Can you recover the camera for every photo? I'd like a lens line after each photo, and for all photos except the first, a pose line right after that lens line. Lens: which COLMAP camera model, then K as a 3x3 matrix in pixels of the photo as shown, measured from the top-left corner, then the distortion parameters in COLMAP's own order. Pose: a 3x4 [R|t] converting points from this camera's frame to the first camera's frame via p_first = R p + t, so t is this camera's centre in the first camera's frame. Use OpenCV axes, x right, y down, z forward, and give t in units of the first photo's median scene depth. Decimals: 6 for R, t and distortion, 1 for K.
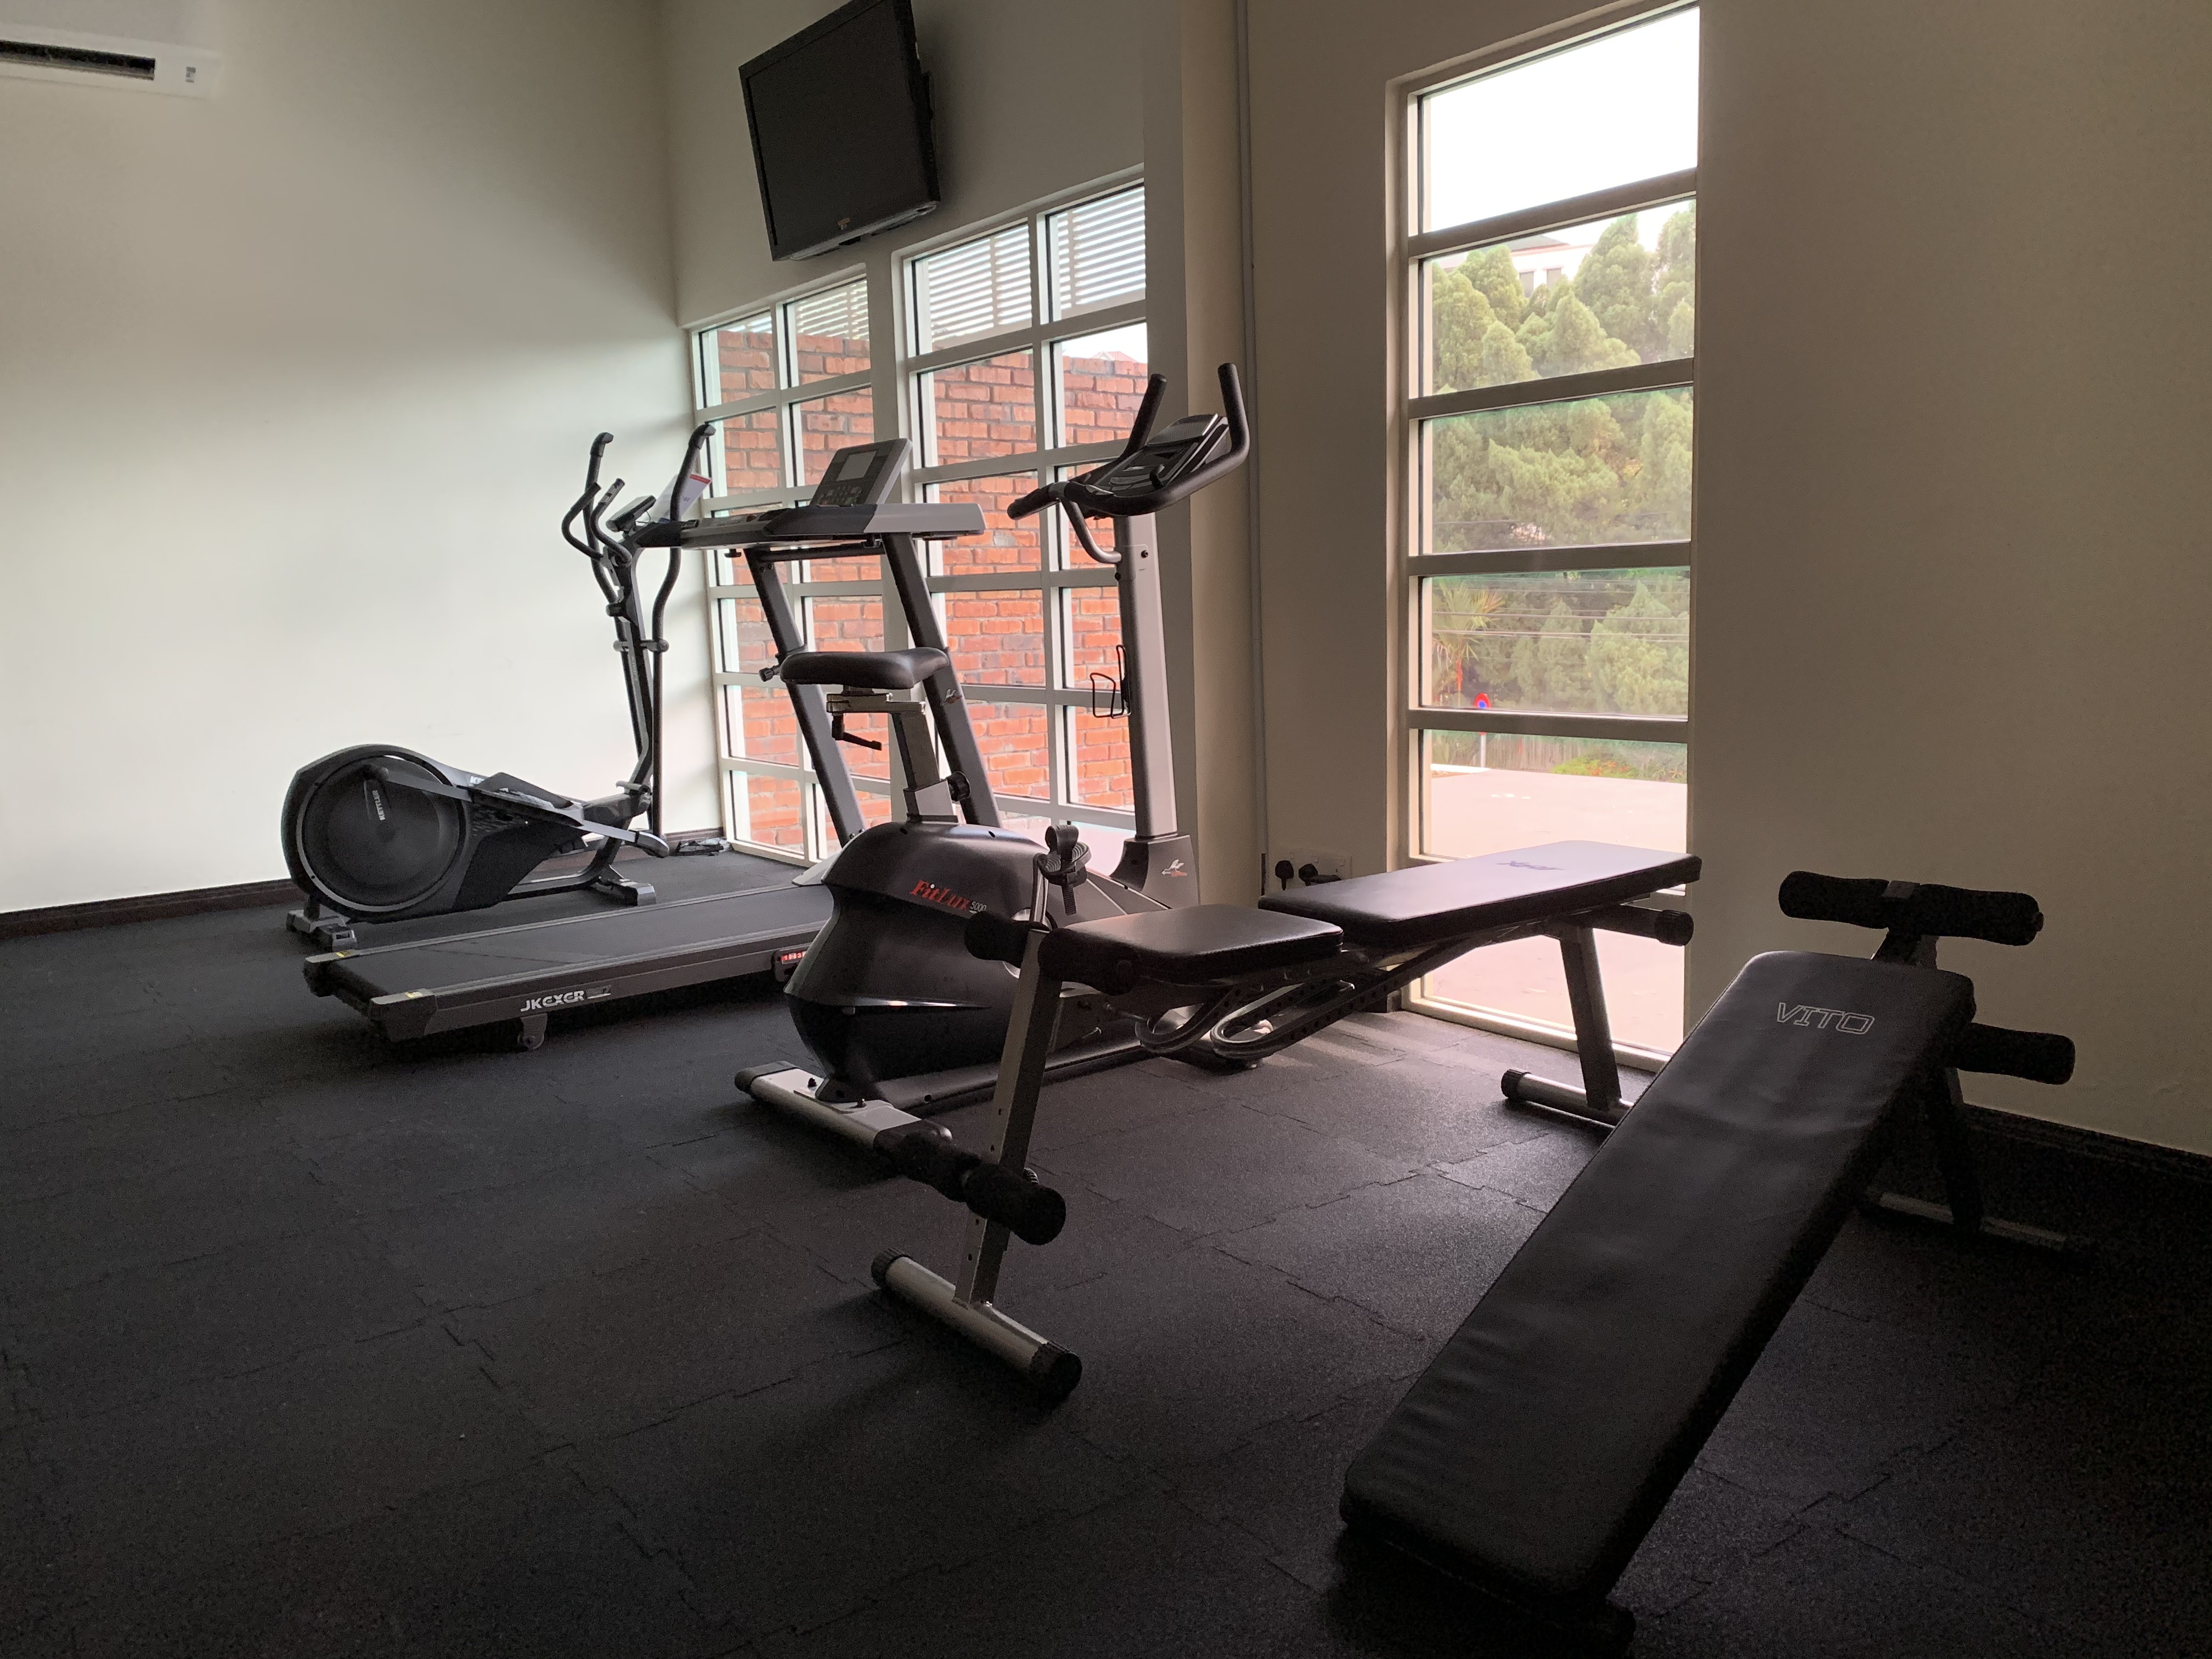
lens RADIAL K [[1690.0, 0, 1069.6], [0, 1690.0, 823.1], [0, 0, 1]] dist [0.056182, -0.002067]
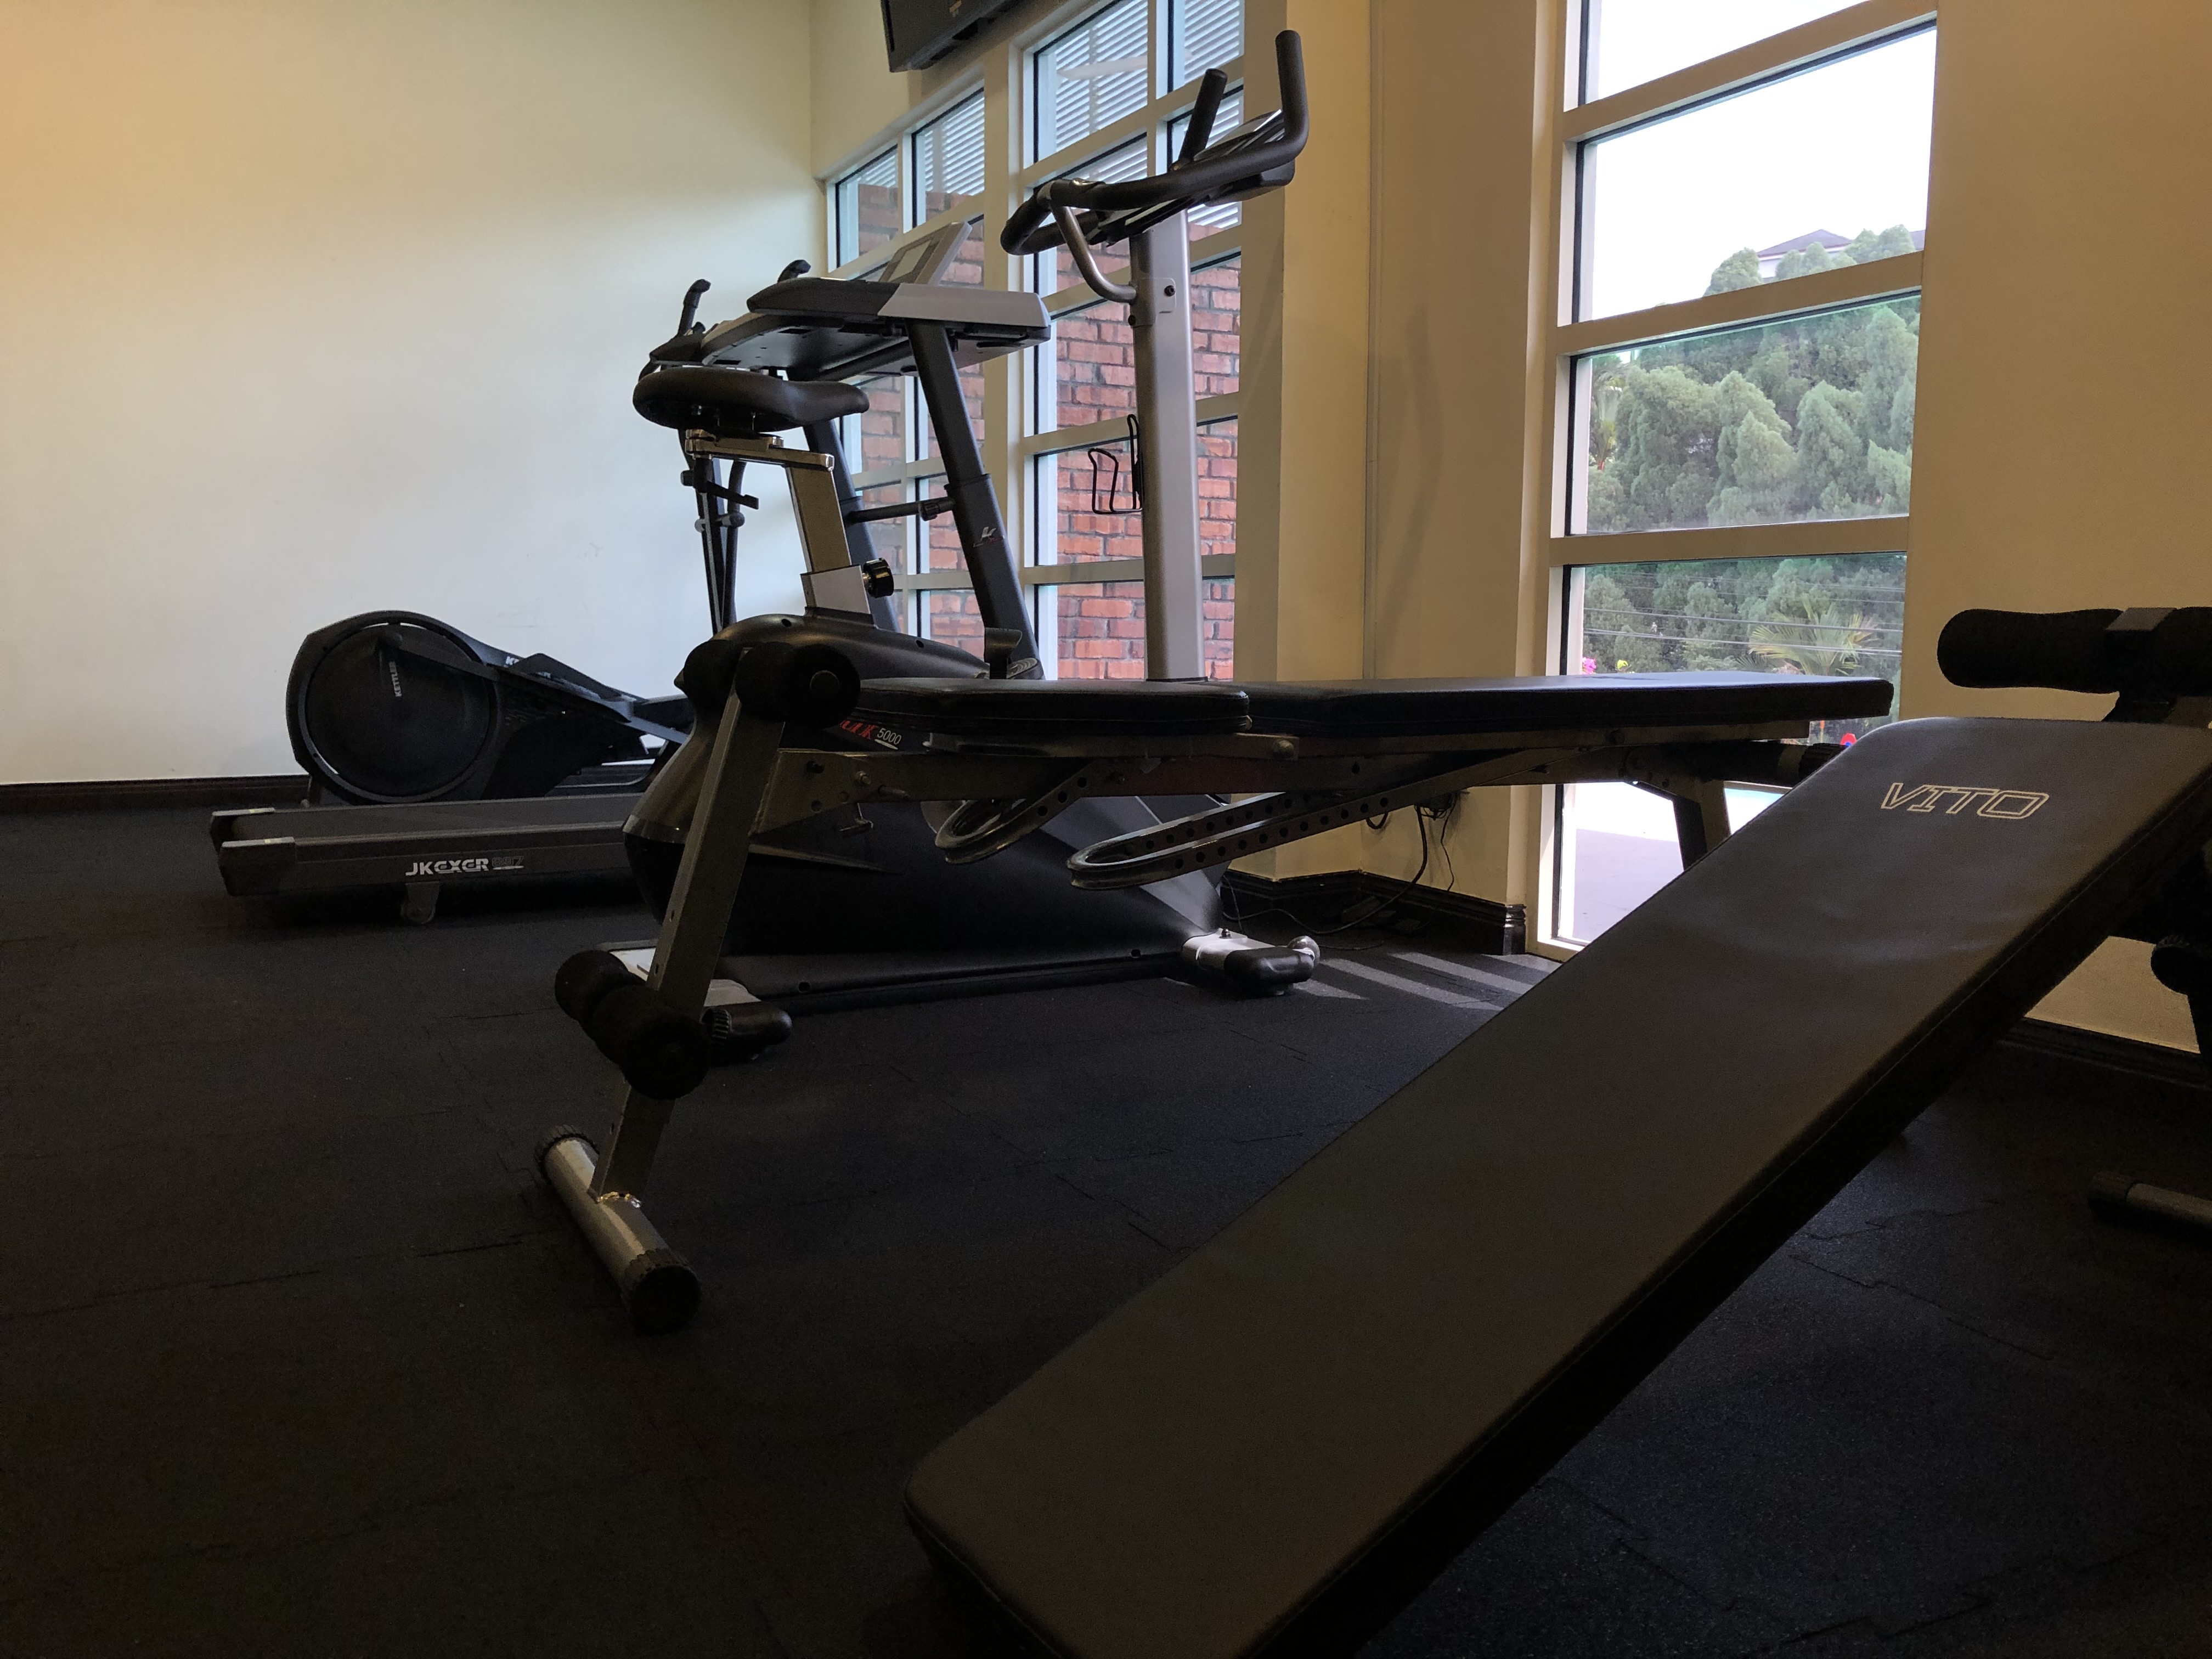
lens RADIAL K [[1822.2, 0, 1106.0], [0, 1822.2, 829.5], [0, 0, 1]] dist [-0.046326, 0.177336]
pose [[0.985713, 0.056334, -0.158735, 0.104480], [-0.060126, 0.998006, -0.019190, 0.062475], [0.157337, 0.028460, 0.987135, 0.143996]]
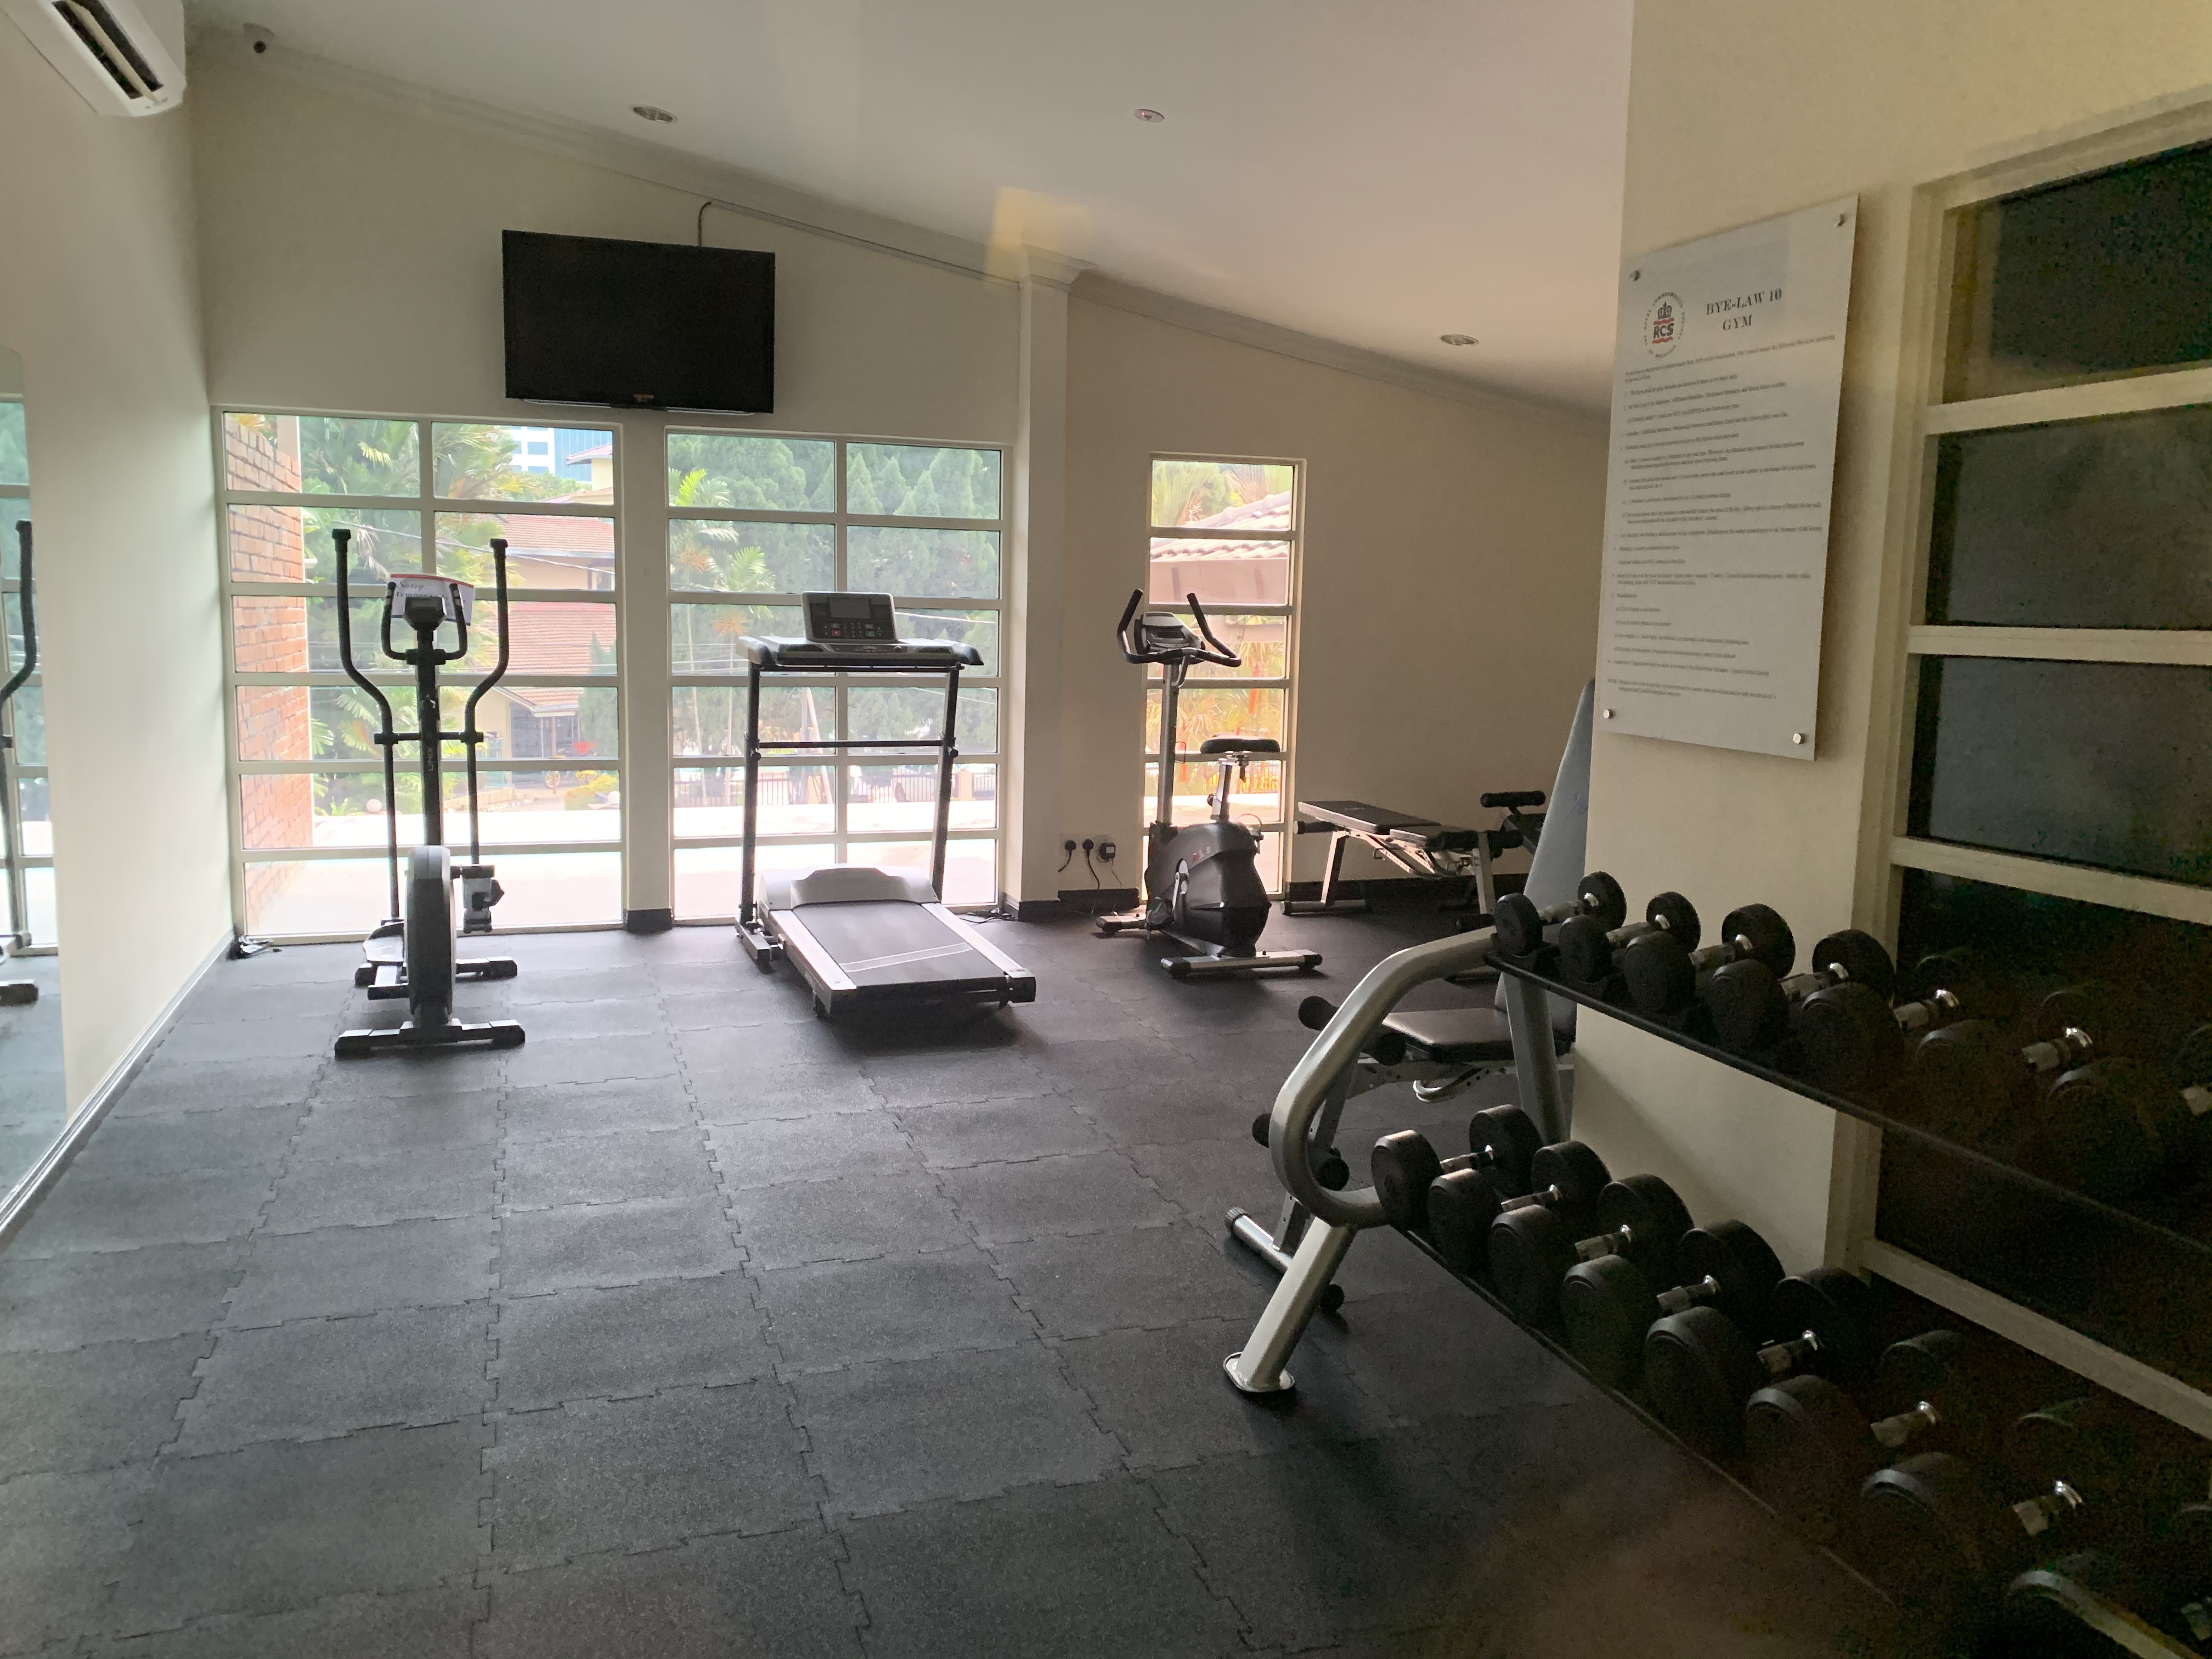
lens RADIAL K [[1690.0, 0, 1069.6], [0, 1690.0, 823.1], [0, 0, 1]] dist [0.056182, -0.002067]
pose [[0.314545, -0.091619, 0.944811, -1.234377], [0.108252, 0.992300, 0.060185, -0.083856], [-0.943050, 0.083347, 0.322041, 0.330831]]
